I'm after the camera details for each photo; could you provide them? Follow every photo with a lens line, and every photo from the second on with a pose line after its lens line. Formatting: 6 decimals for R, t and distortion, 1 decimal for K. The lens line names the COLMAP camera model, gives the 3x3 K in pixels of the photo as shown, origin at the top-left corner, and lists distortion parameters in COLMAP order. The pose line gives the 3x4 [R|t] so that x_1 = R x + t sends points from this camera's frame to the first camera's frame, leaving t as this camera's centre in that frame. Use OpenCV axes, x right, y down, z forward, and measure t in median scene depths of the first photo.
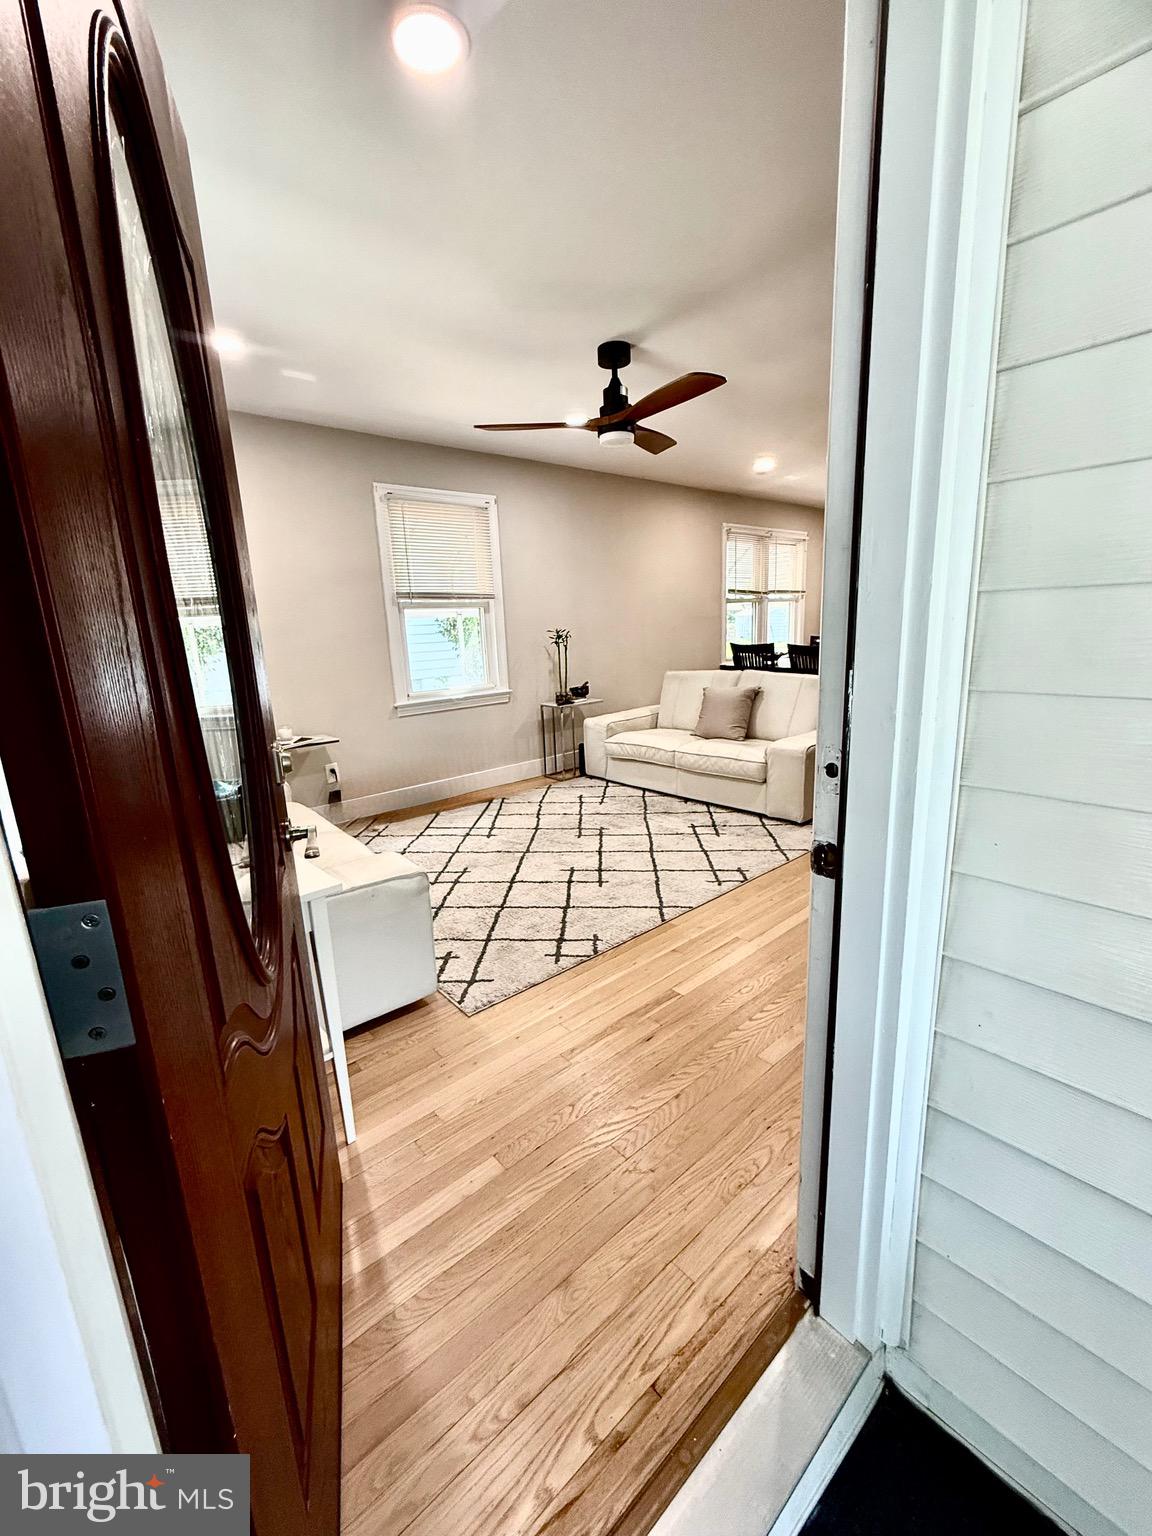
lens RADIAL K [[615.3, 0, 568.2], [0, 615.3, 769.4], [0, 0, 1]] dist [0.000239, 0.000575]
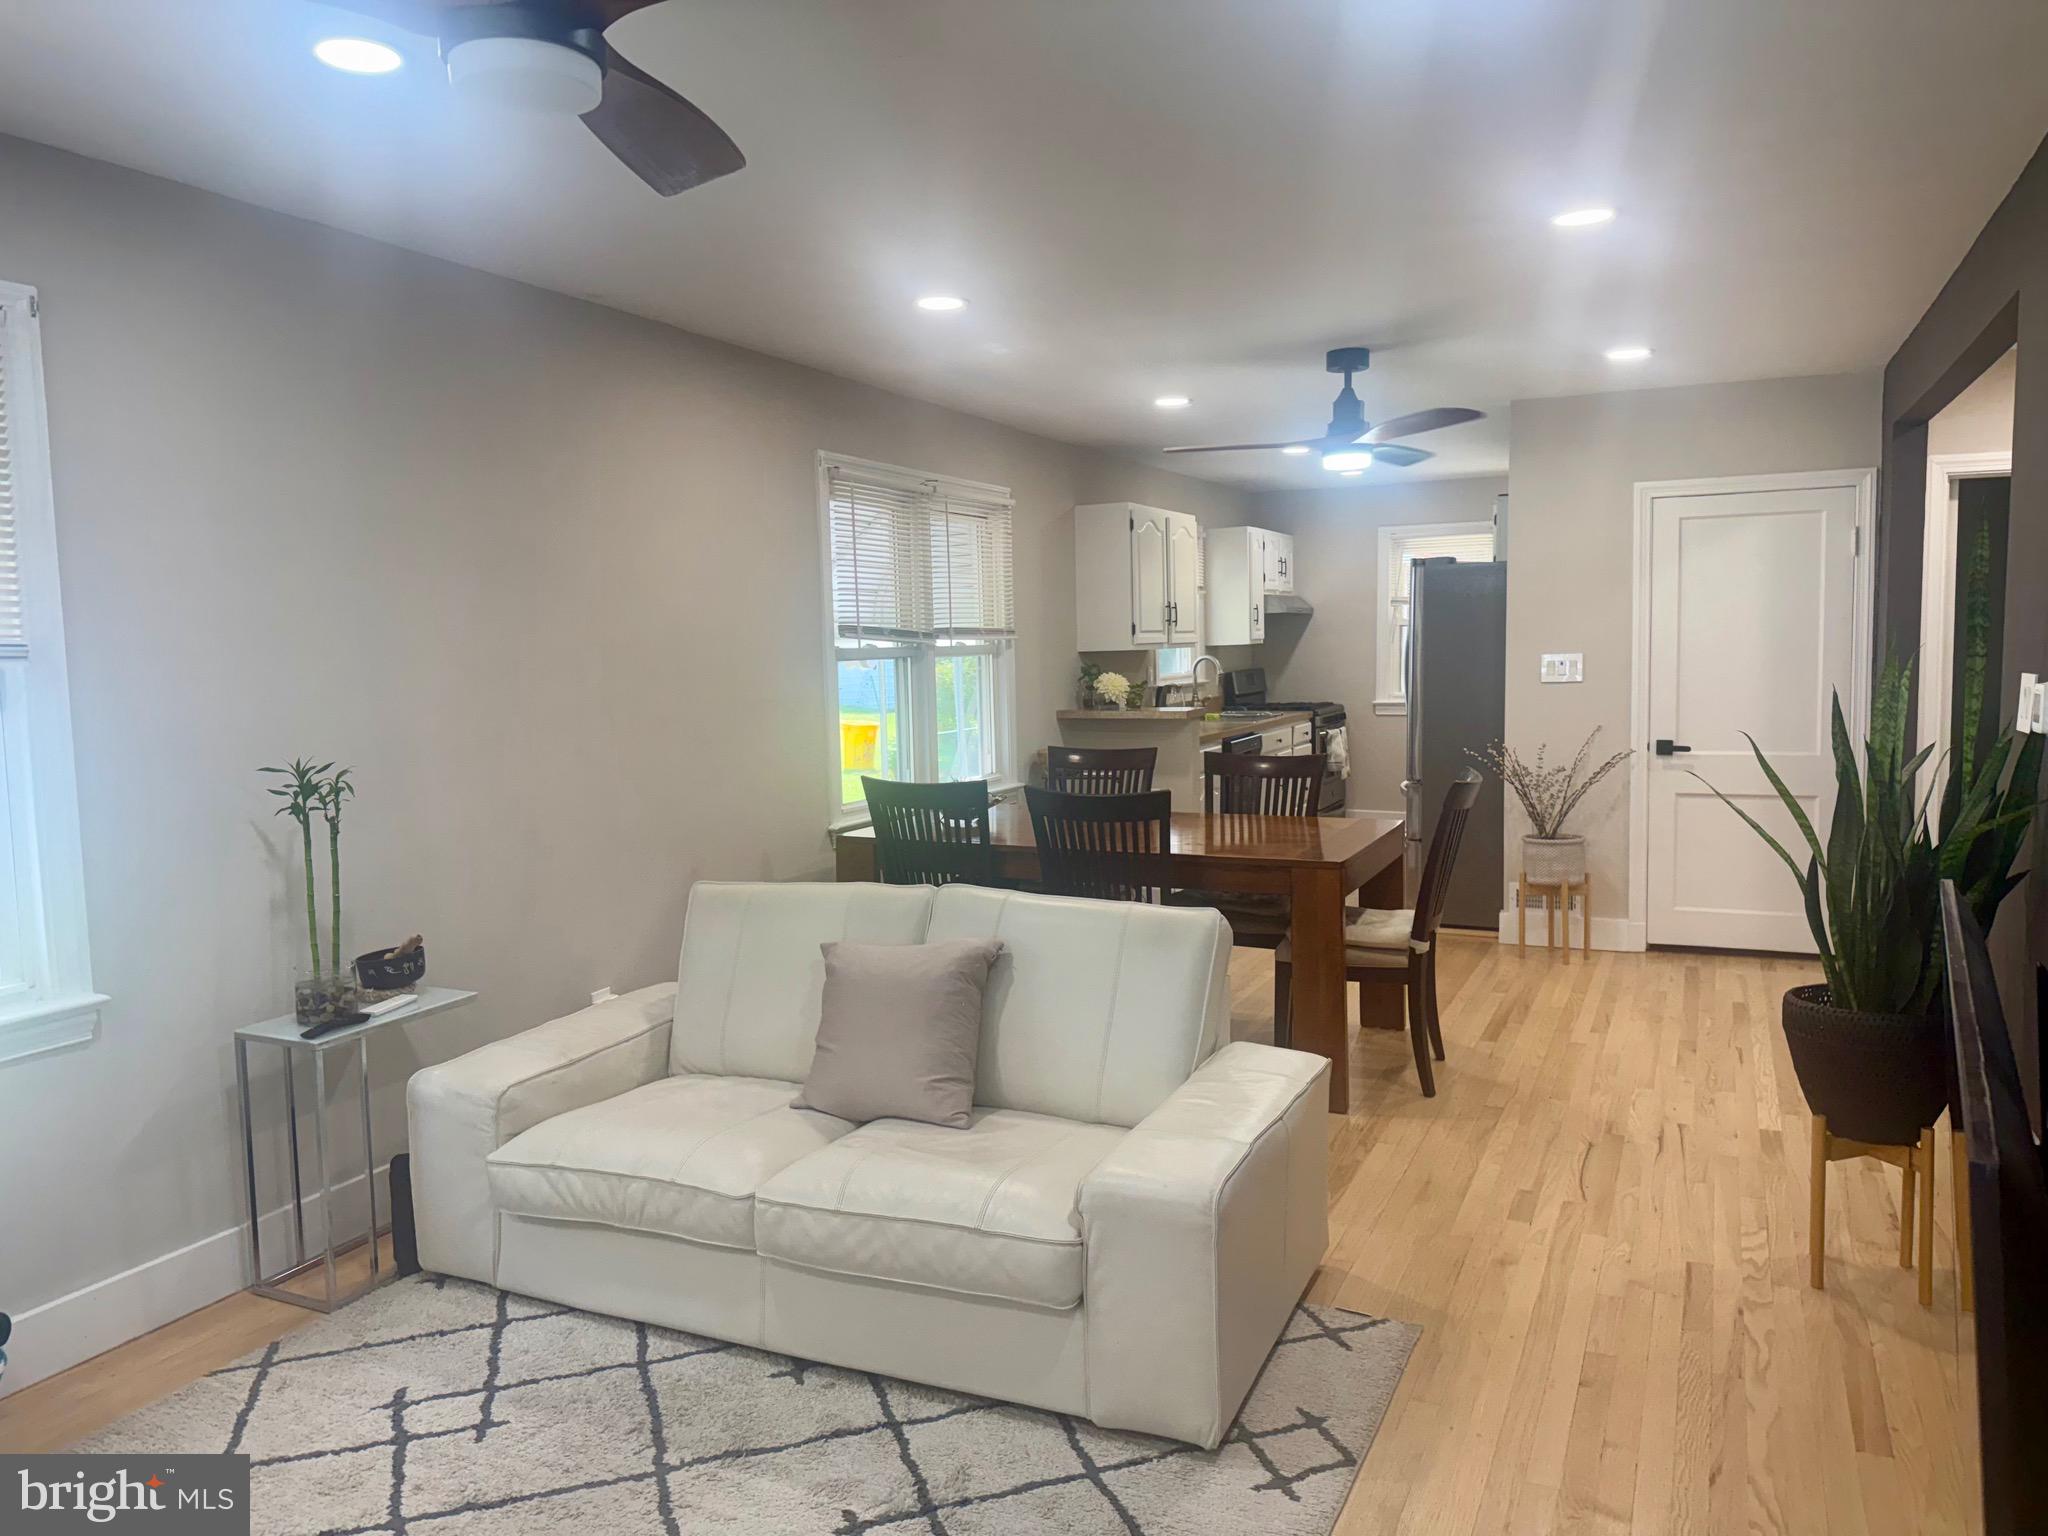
lens RADIAL K [[1428.1, 0, 1028.5], [0, 1428.1, 761.1], [0, 0, 1]] dist [0.029405, -0.045060]
pose [[0.909569, -0.010597, 0.415418, 0.012351], [0.078334, 0.986125, -0.146358, -0.102929], [-0.408103, 0.165664, 0.897779, 0.264203]]
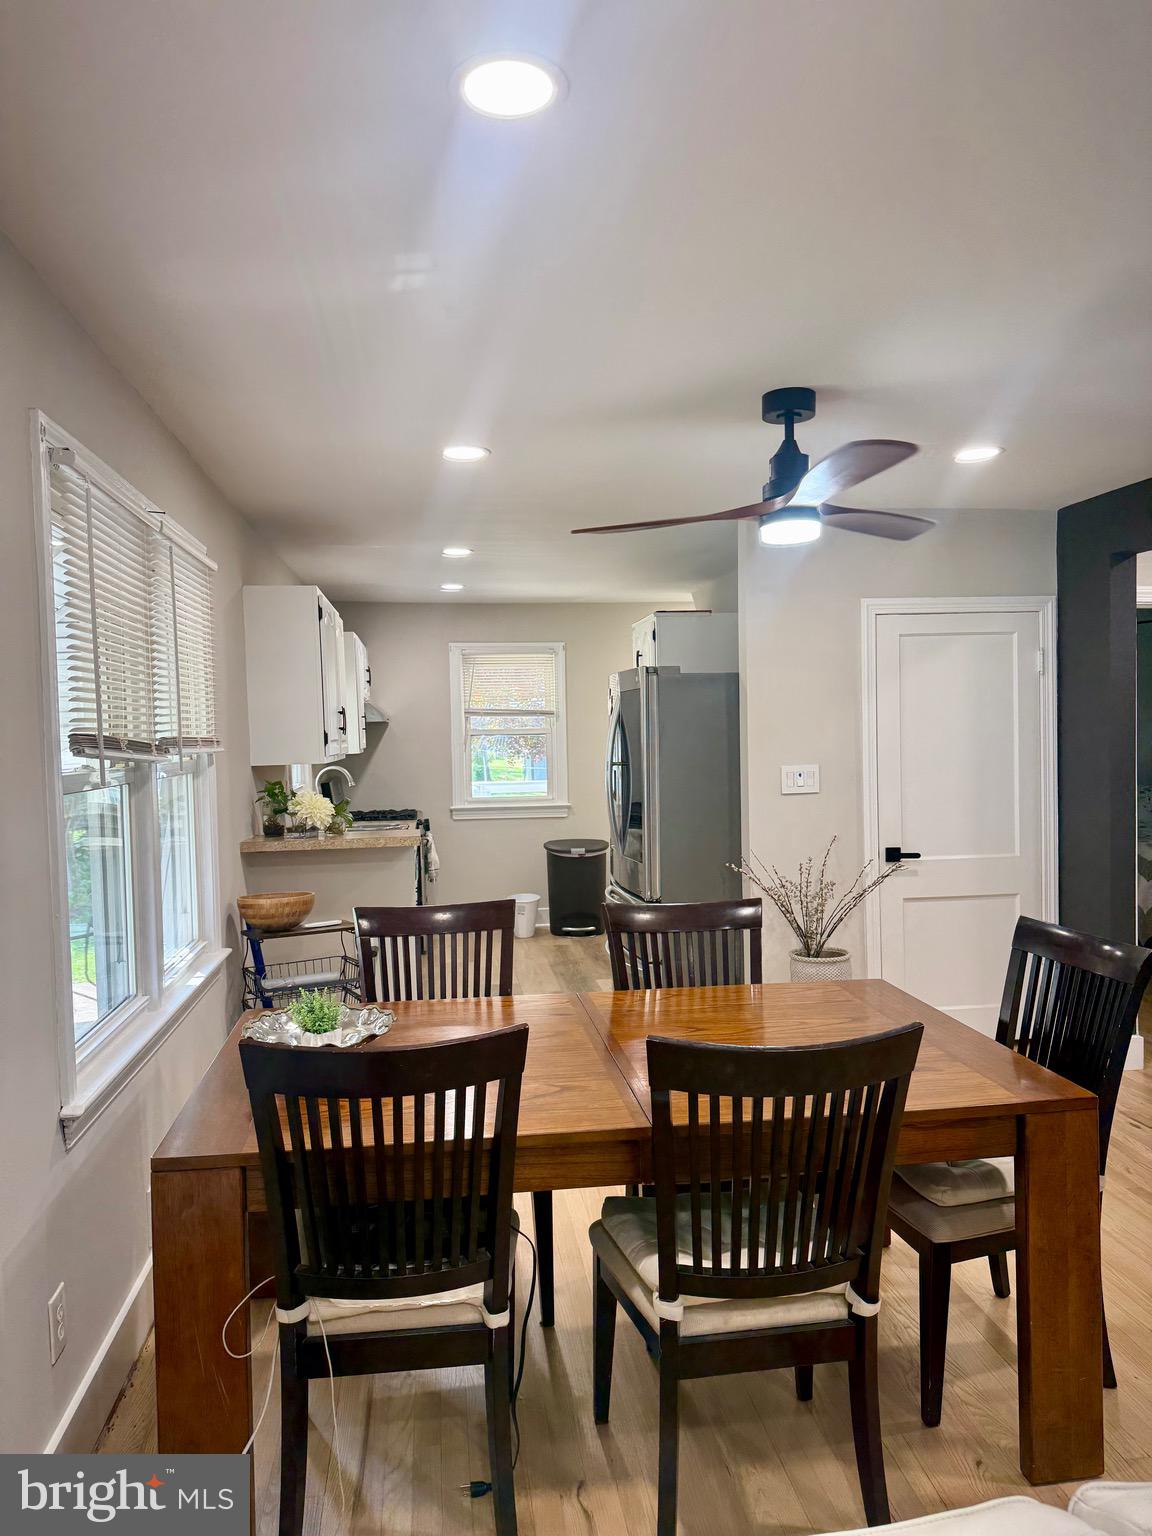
lens RADIAL K [[1071.1, 0, 572.8], [0, 1071.1, 763.7], [0, 0, 1]] dist [0.029405, -0.045060]
pose [[0.547733, 0.008396, 0.836611, 0.069637], [0.190185, 0.972523, -0.134275, -0.258811], [-0.814751, 0.232657, 0.531086, 0.861079]]
